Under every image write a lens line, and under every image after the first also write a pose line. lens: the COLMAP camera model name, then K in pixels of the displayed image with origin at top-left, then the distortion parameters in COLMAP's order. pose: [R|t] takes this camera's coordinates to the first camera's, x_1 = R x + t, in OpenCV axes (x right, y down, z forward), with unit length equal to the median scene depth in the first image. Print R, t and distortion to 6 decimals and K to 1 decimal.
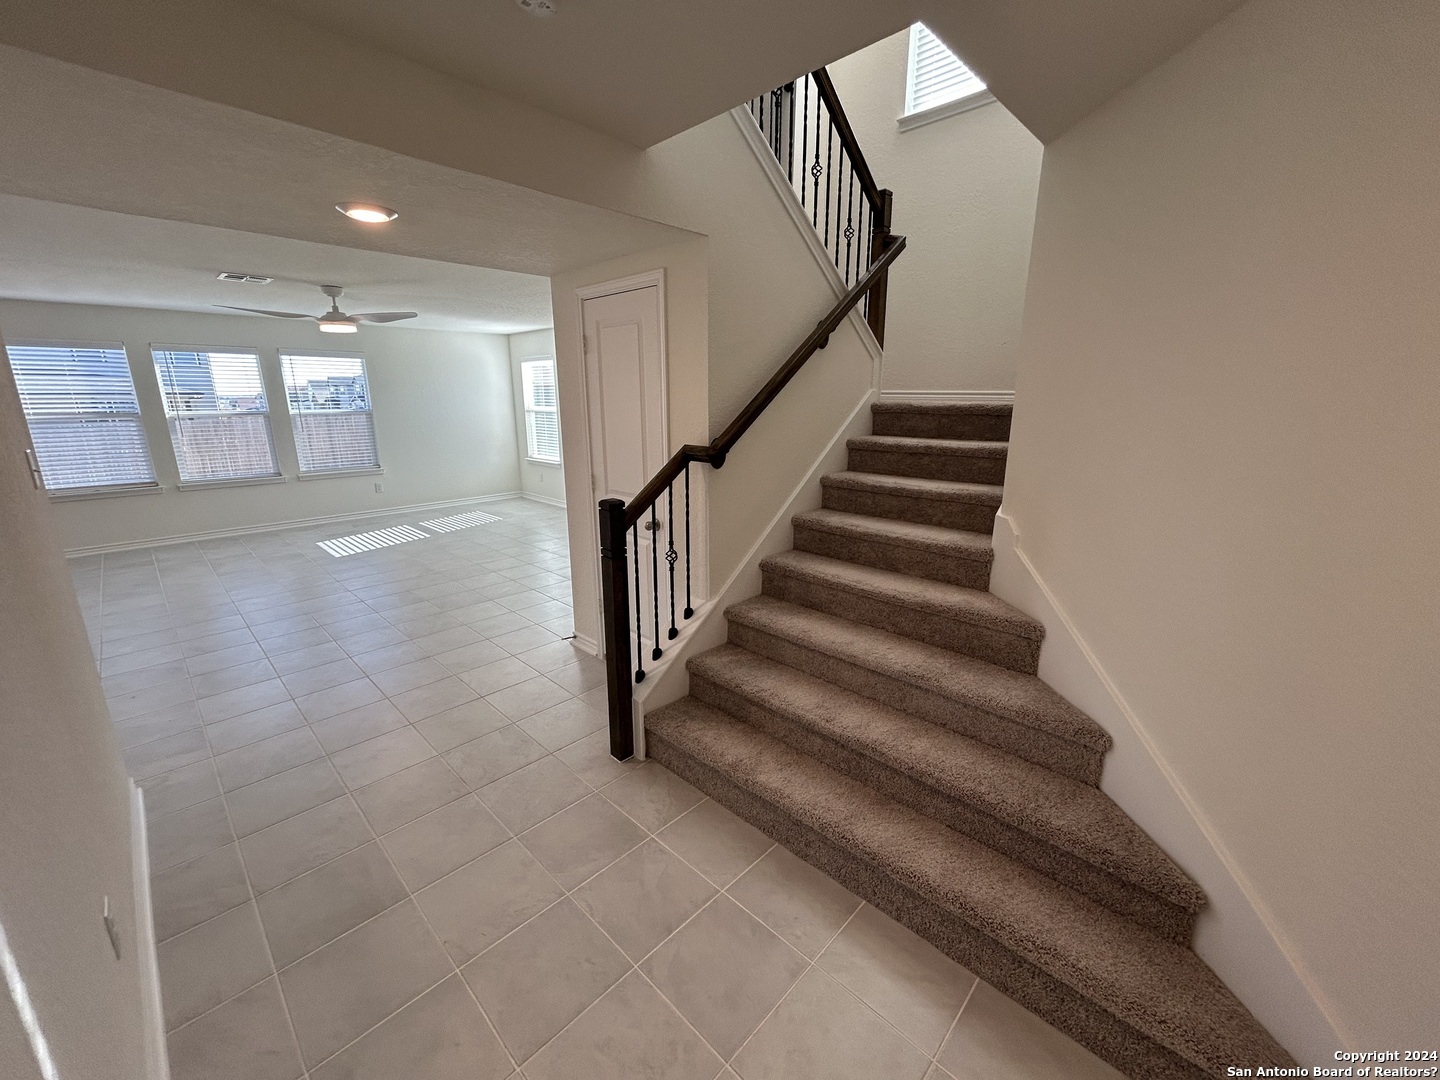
lens RADIAL K [[577.7, 0, 717.9], [0, 577.7, 539.4], [0, 0, 1]] dist [0.000629, 0.000546]
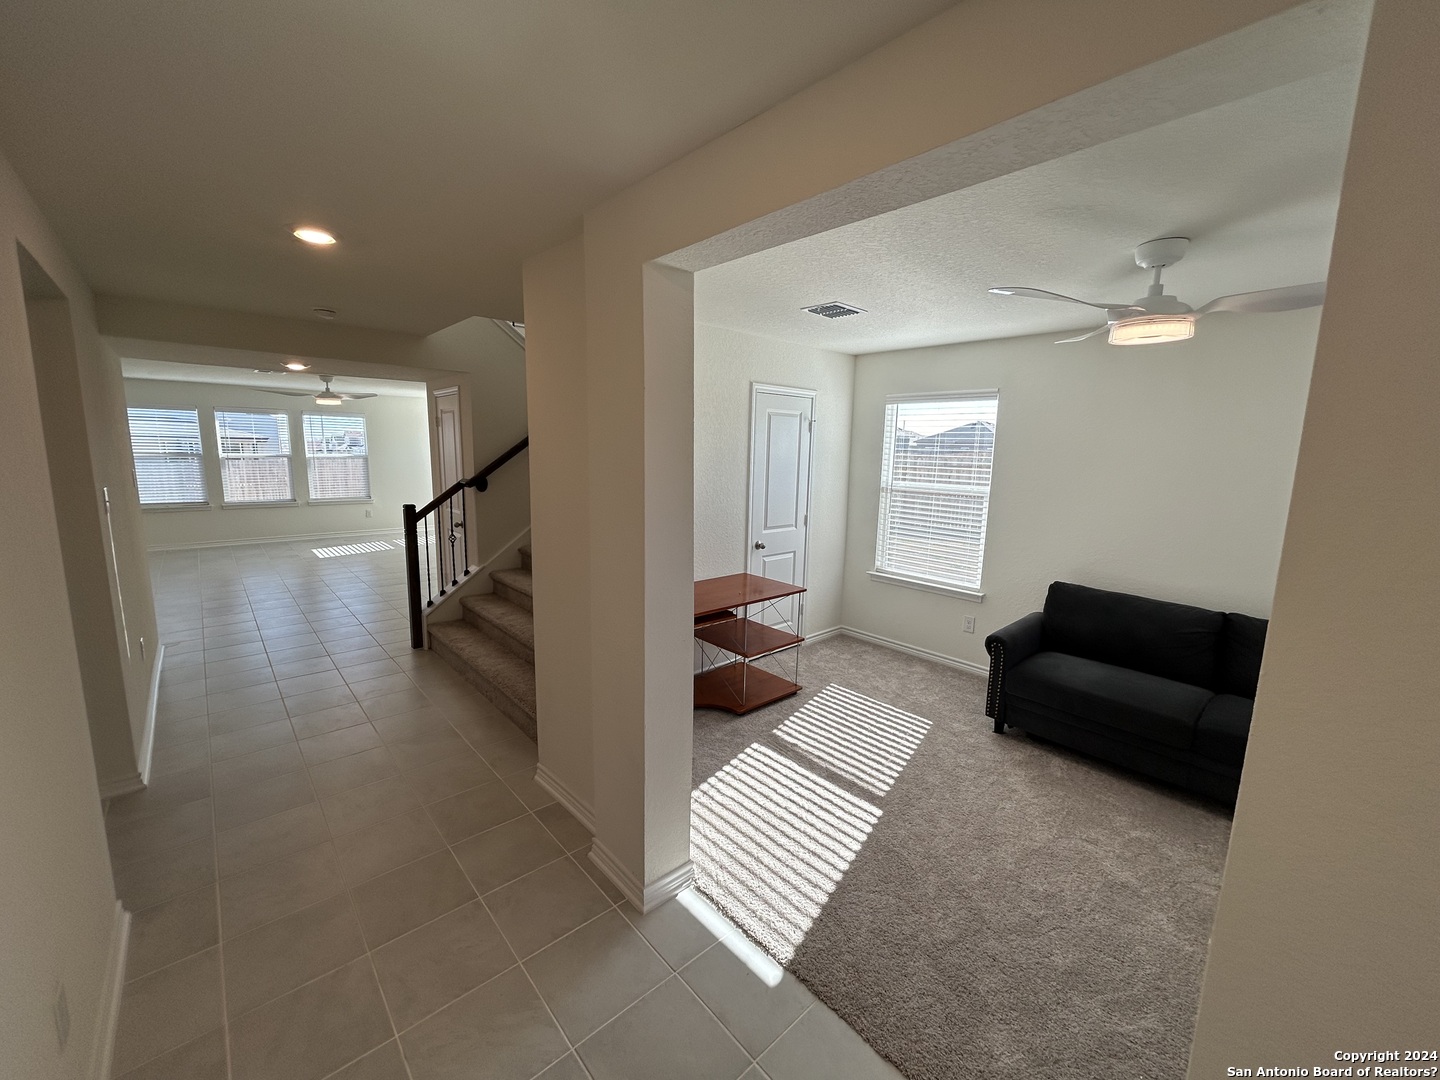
lens RADIAL K [[577.7, 0, 717.9], [0, 577.7, 539.4], [0, 0, 1]] dist [0.000629, 0.000546]
pose [[0.997336, 0.032822, -0.065149, 0.397256], [-0.038400, 0.995528, -0.086304, 0.071161], [0.062025, 0.088576, 0.994136, -0.345279]]
